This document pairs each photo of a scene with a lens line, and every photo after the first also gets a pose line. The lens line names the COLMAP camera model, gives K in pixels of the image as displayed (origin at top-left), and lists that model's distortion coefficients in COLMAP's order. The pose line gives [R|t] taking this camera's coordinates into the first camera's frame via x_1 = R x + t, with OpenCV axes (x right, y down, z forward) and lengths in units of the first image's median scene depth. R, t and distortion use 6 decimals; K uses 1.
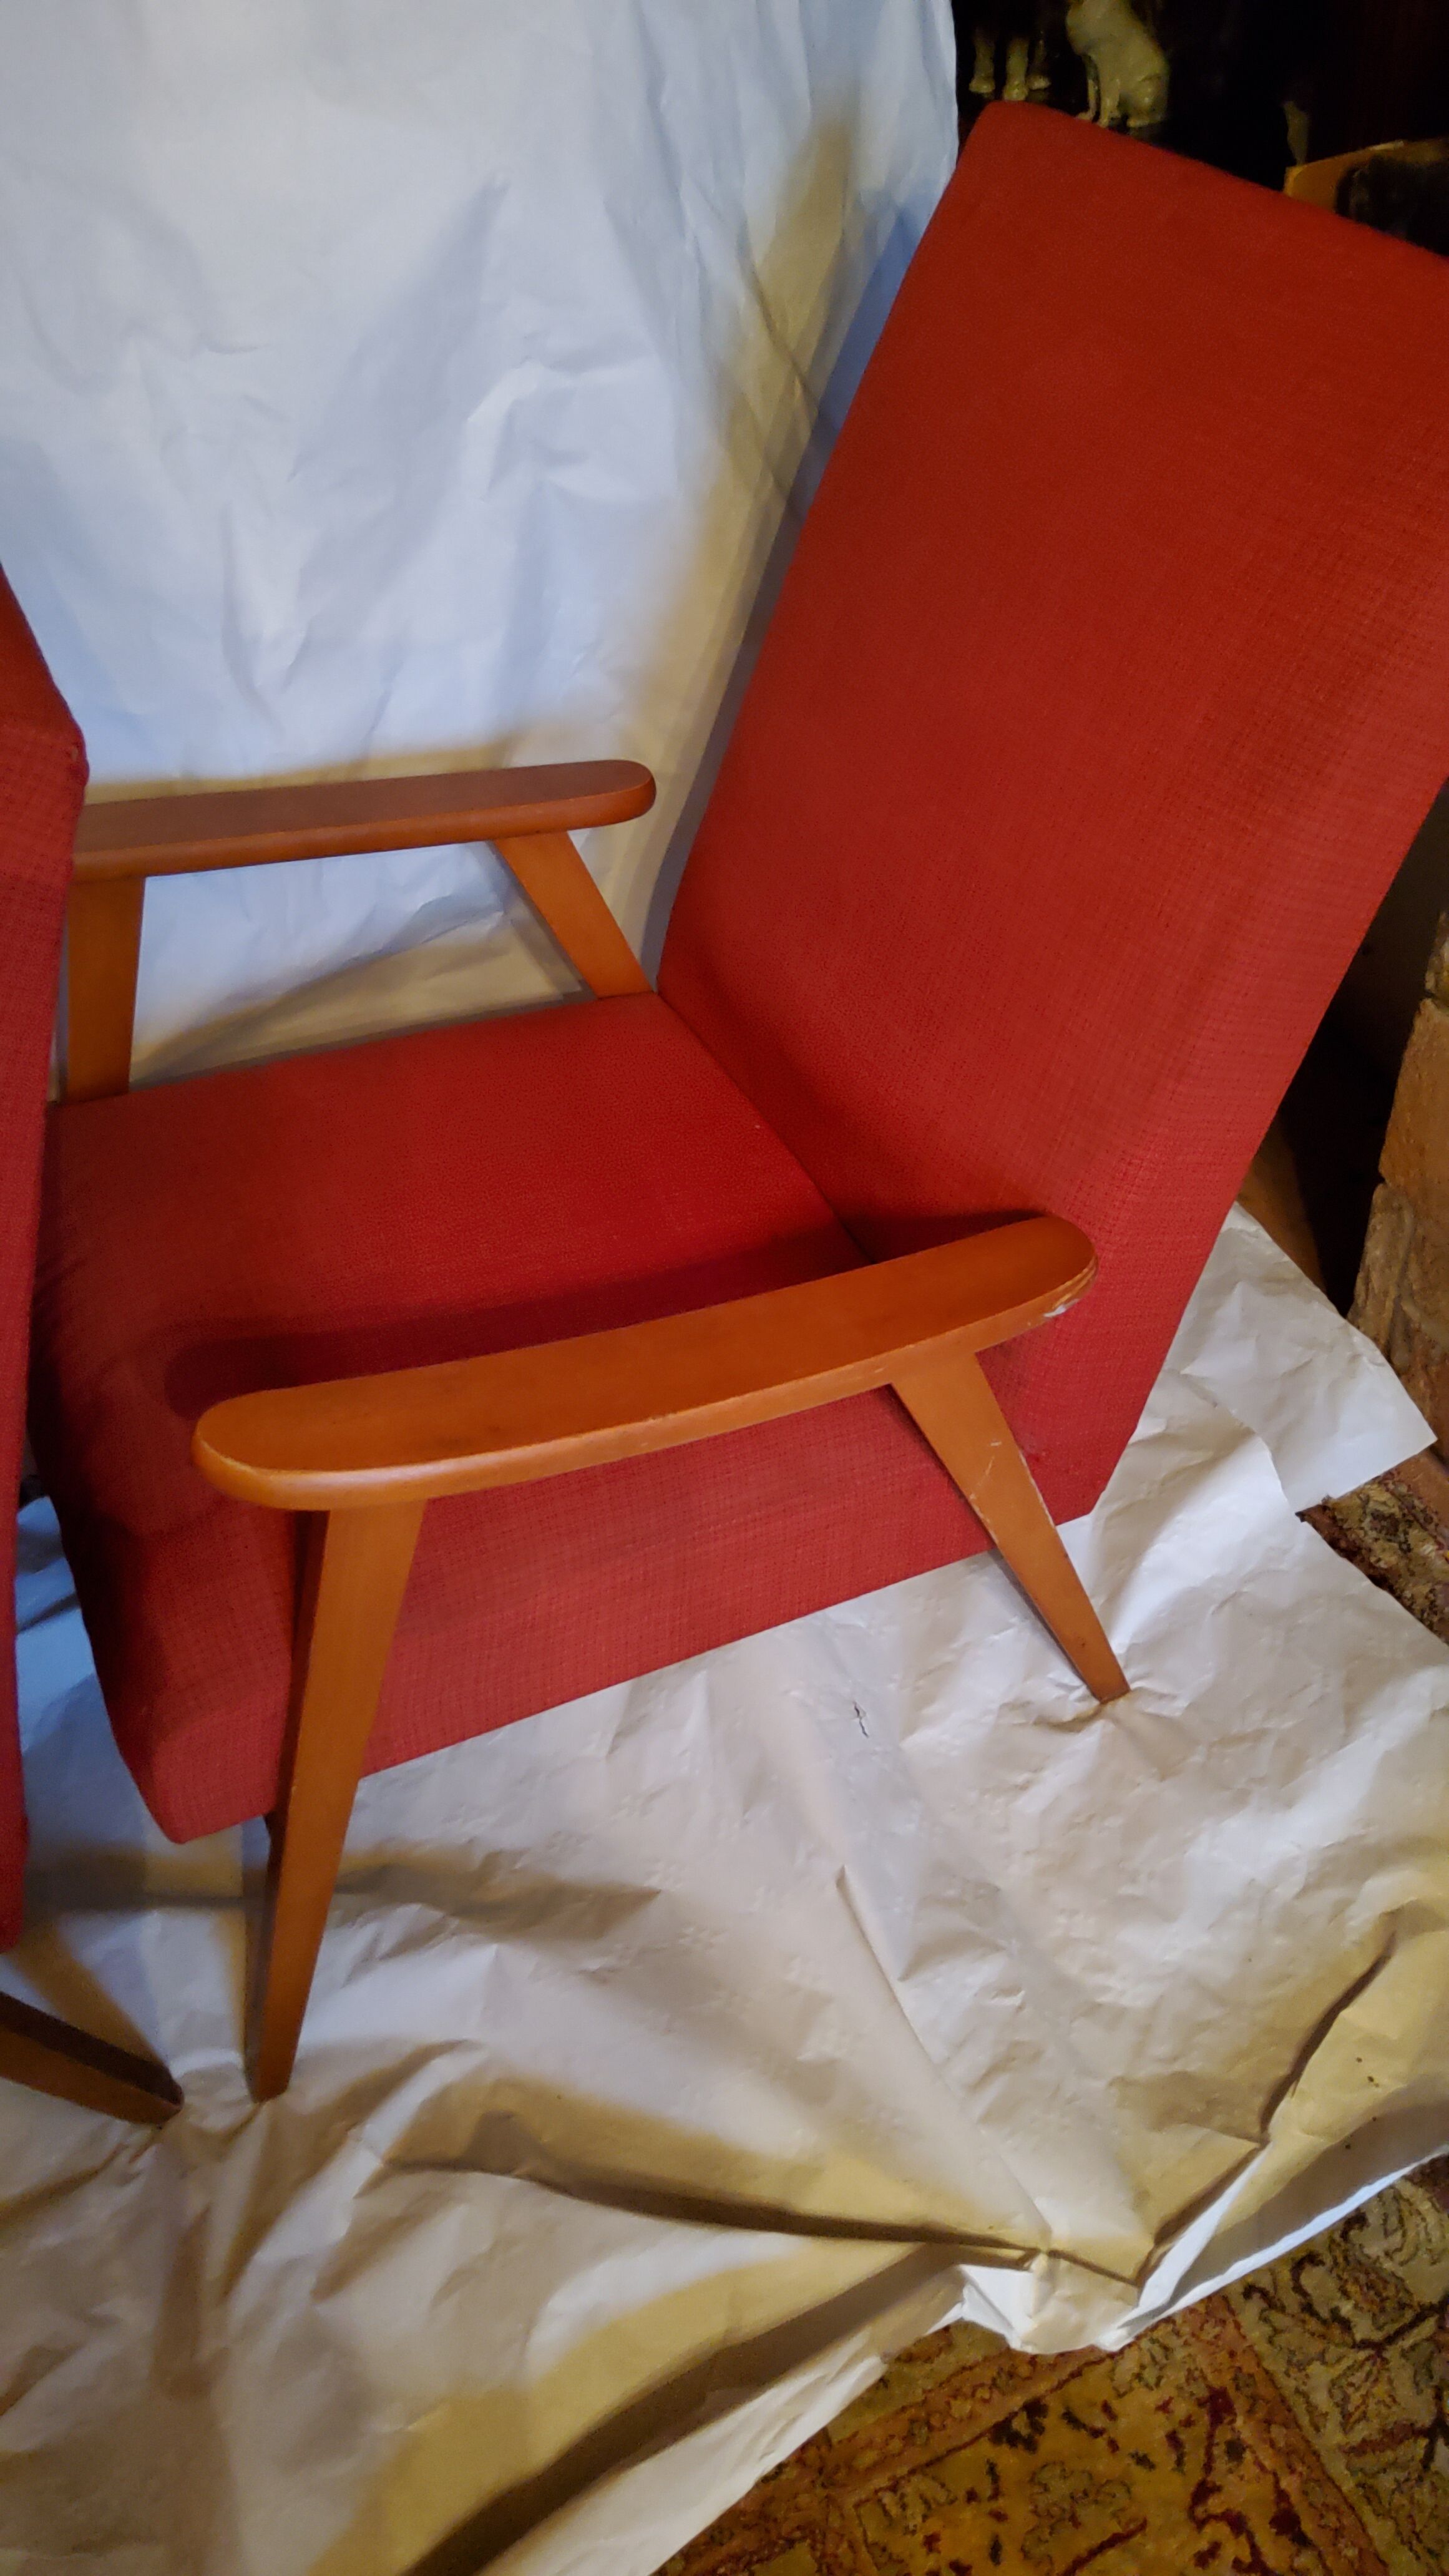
lens RADIAL K [[1939.4, 0, 725.4], [0, 1939.4, 1272.6], [0, 0, 1]] dist [0.101707, -0.186022]
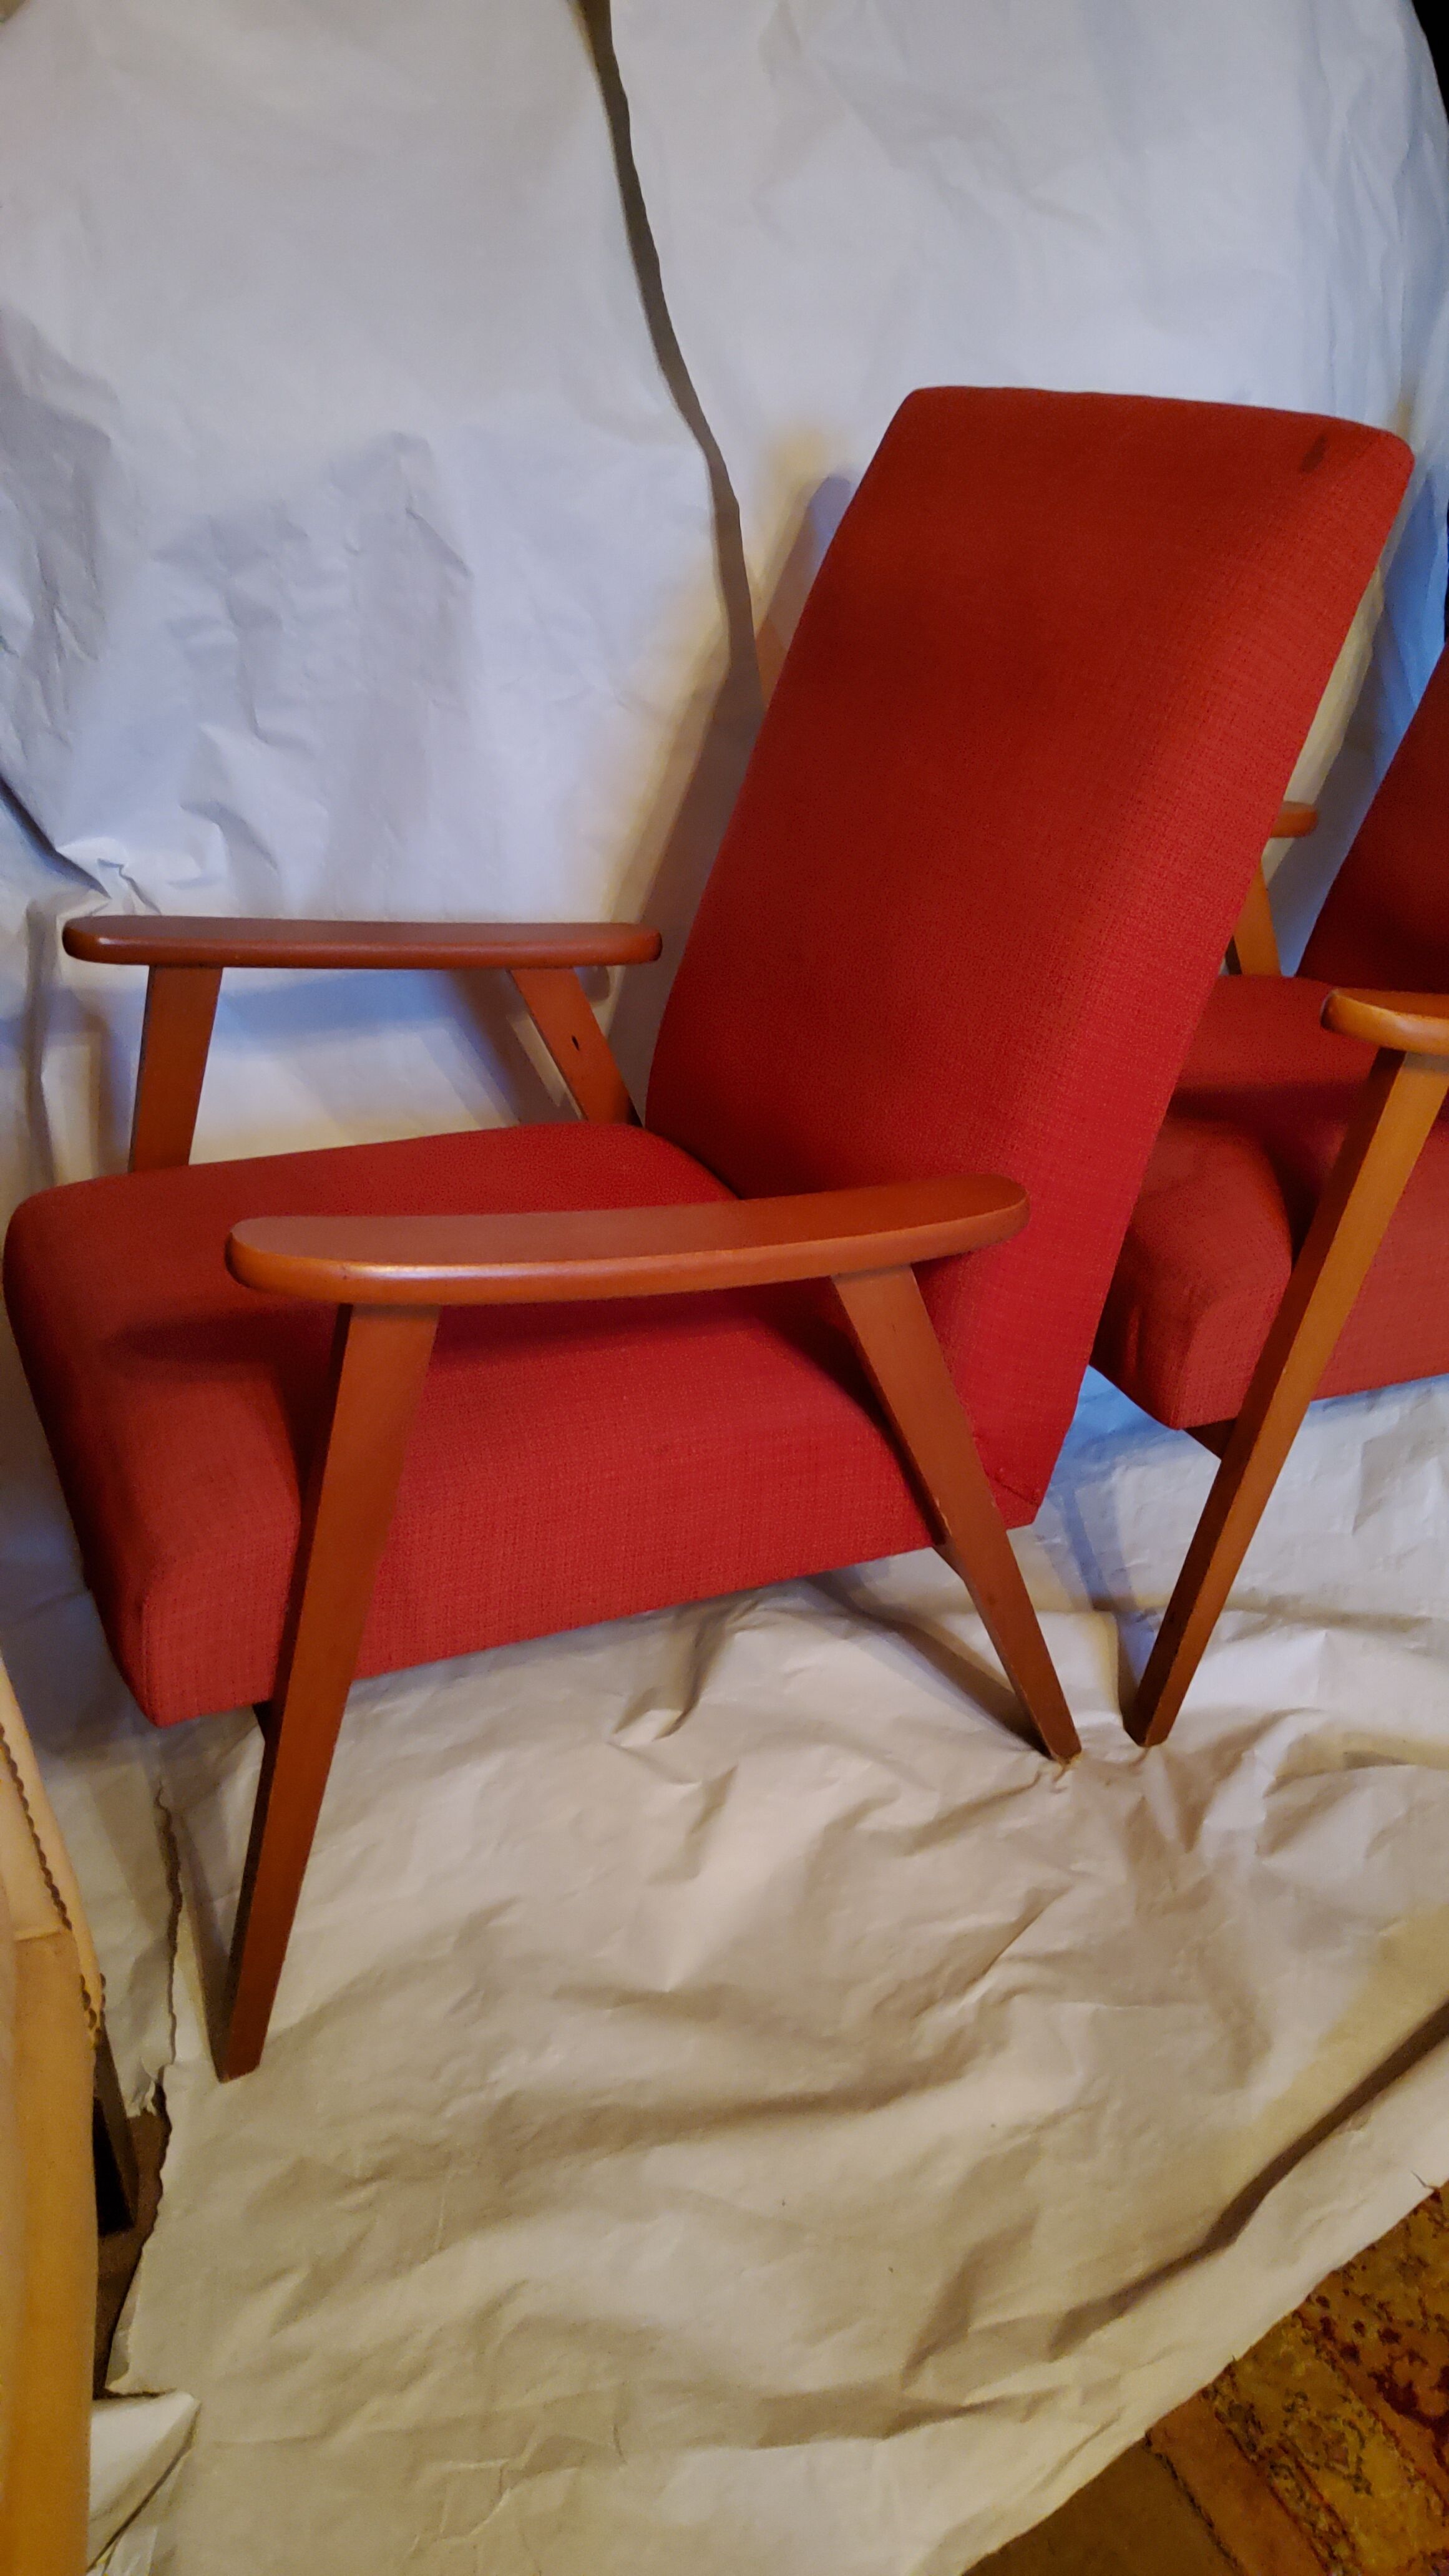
lens RADIAL K [[1939.4, 0, 725.4], [0, 1939.4, 1272.6], [0, 0, 1]] dist [0.101707, -0.186022]
pose [[0.999848, 0.016029, 0.006807, -0.470196], [-0.013687, 0.964992, -0.261923, 0.427047], [-0.010767, 0.261790, 0.965065, -0.202675]]
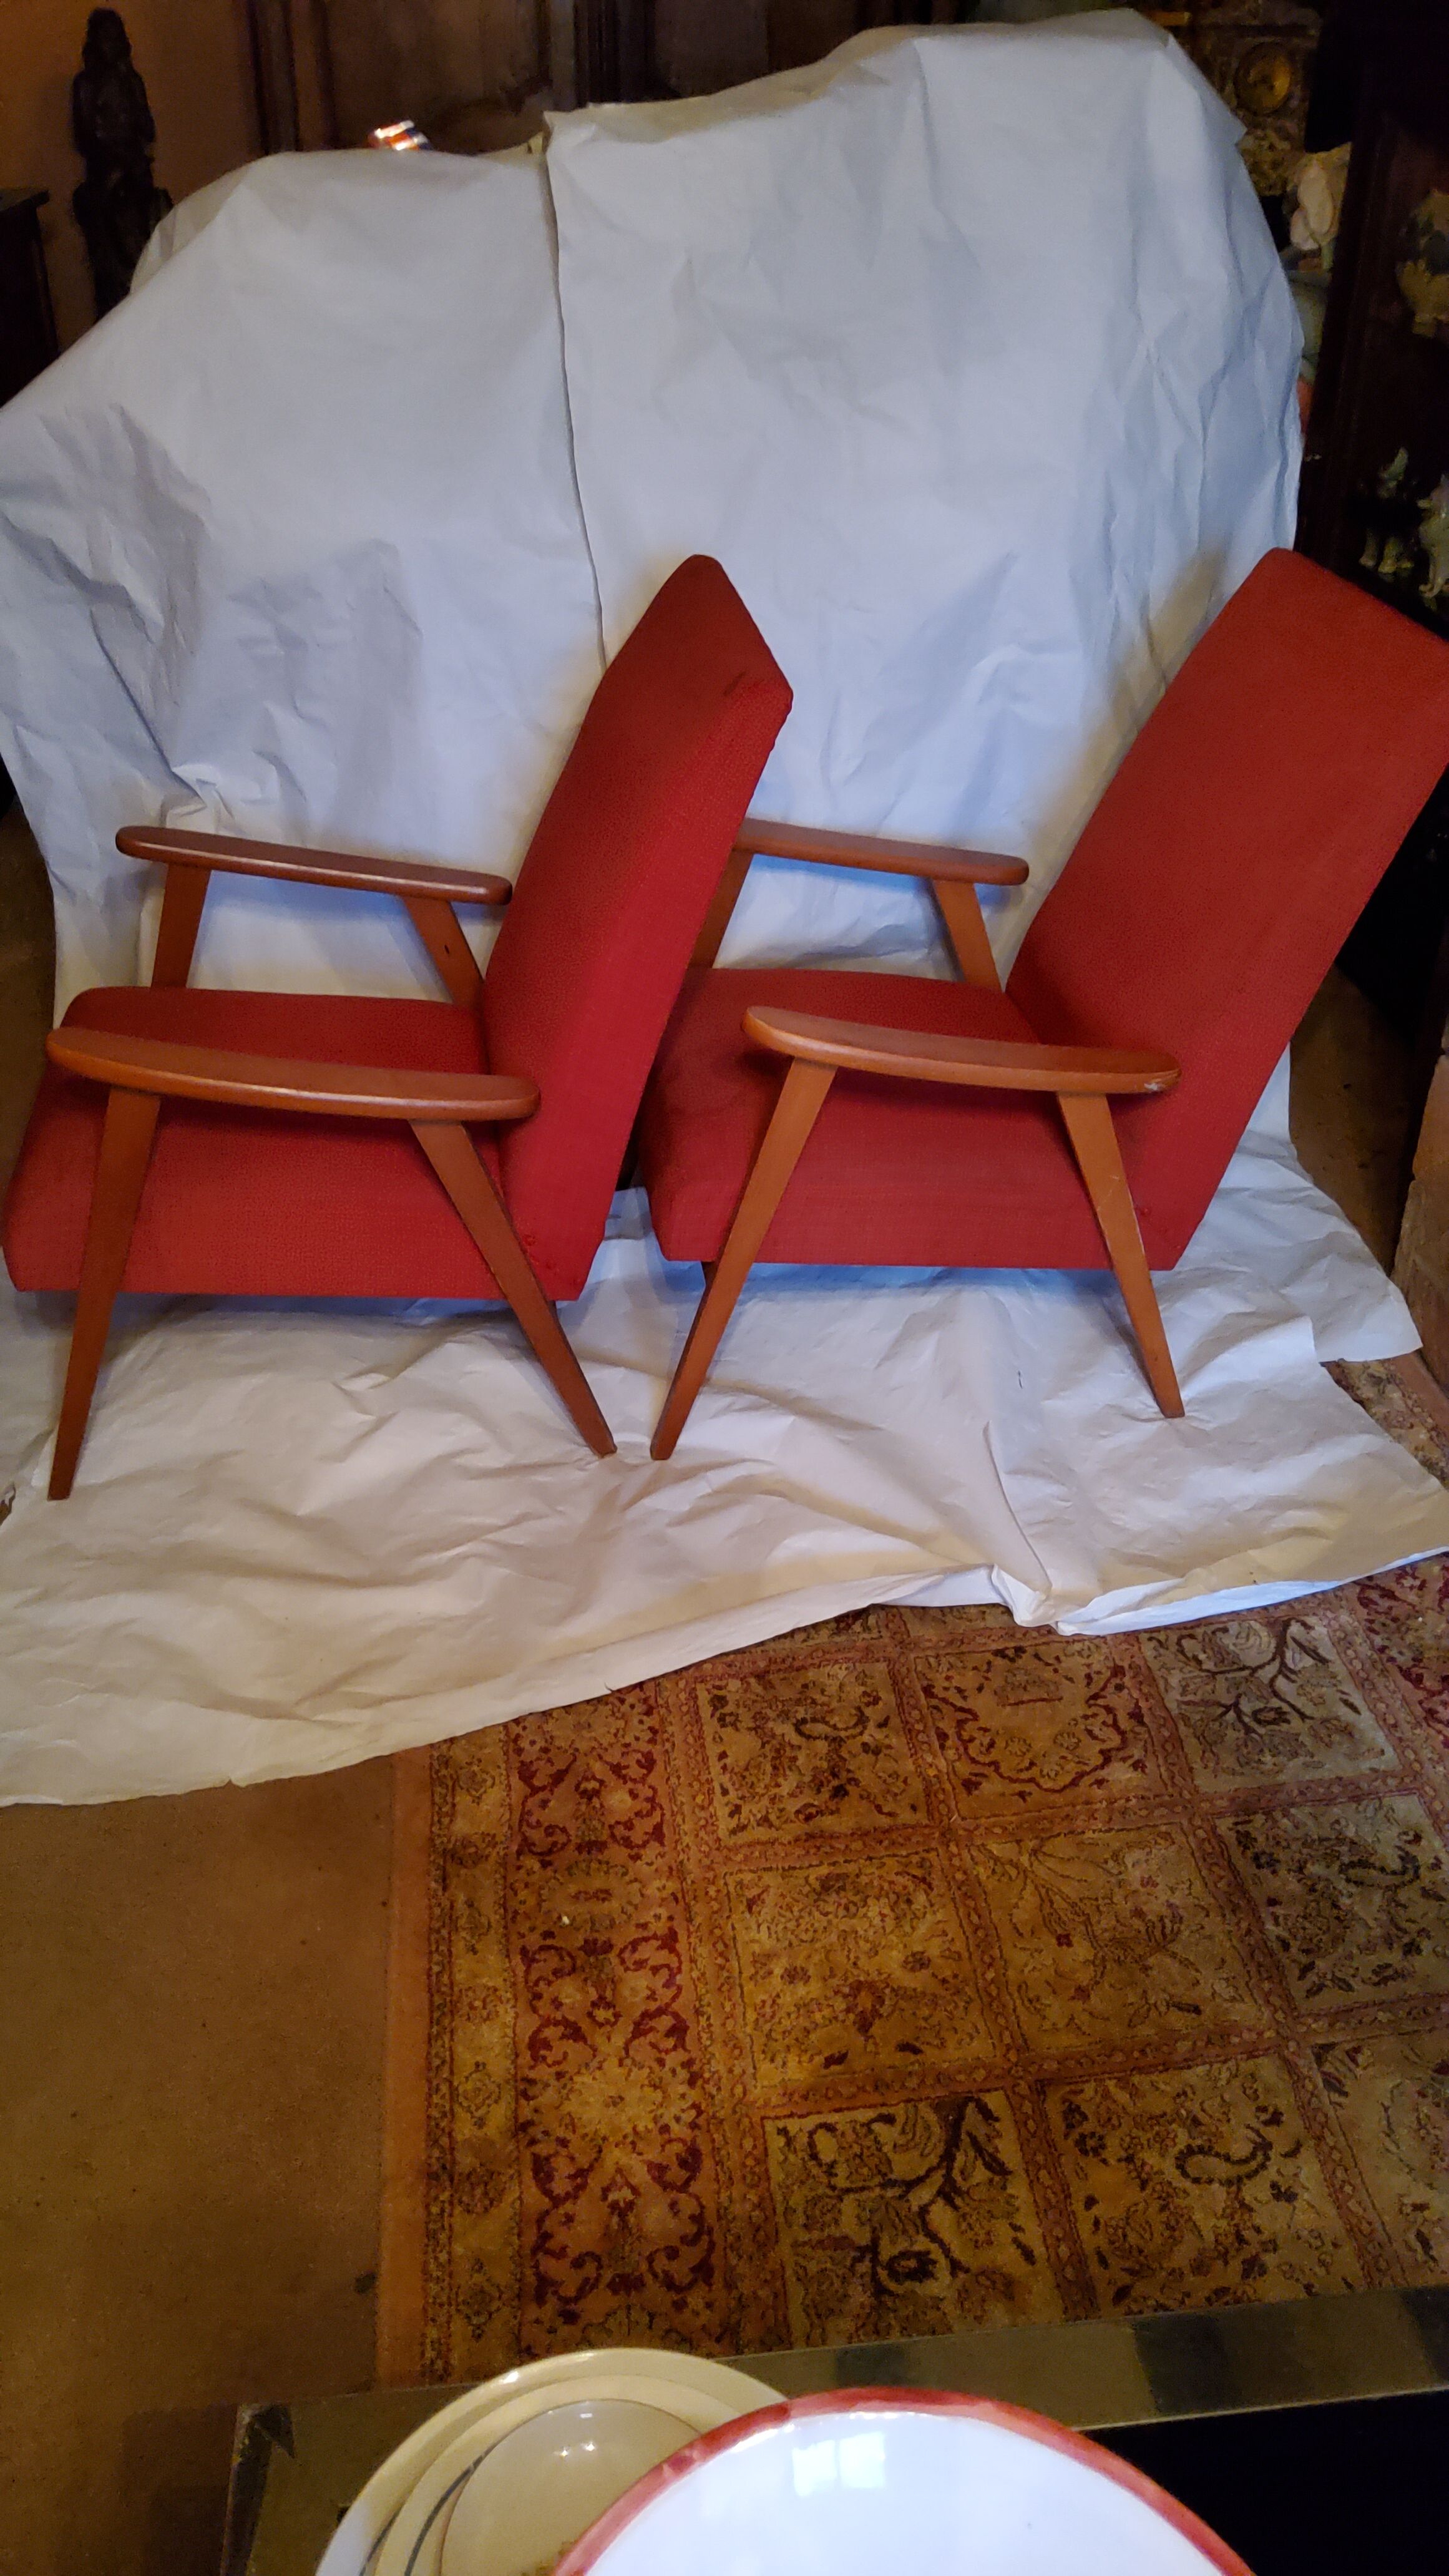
lens RADIAL K [[1939.4, 0, 725.4], [0, 1939.4, 1272.6], [0, 0, 1]] dist [0.101707, -0.186022]
pose [[0.953150, 0.215211, -0.212579, 0.170576], [-0.250794, 0.955136, -0.157535, 0.489962], [0.169139, 0.203468, 0.964361, -0.755320]]
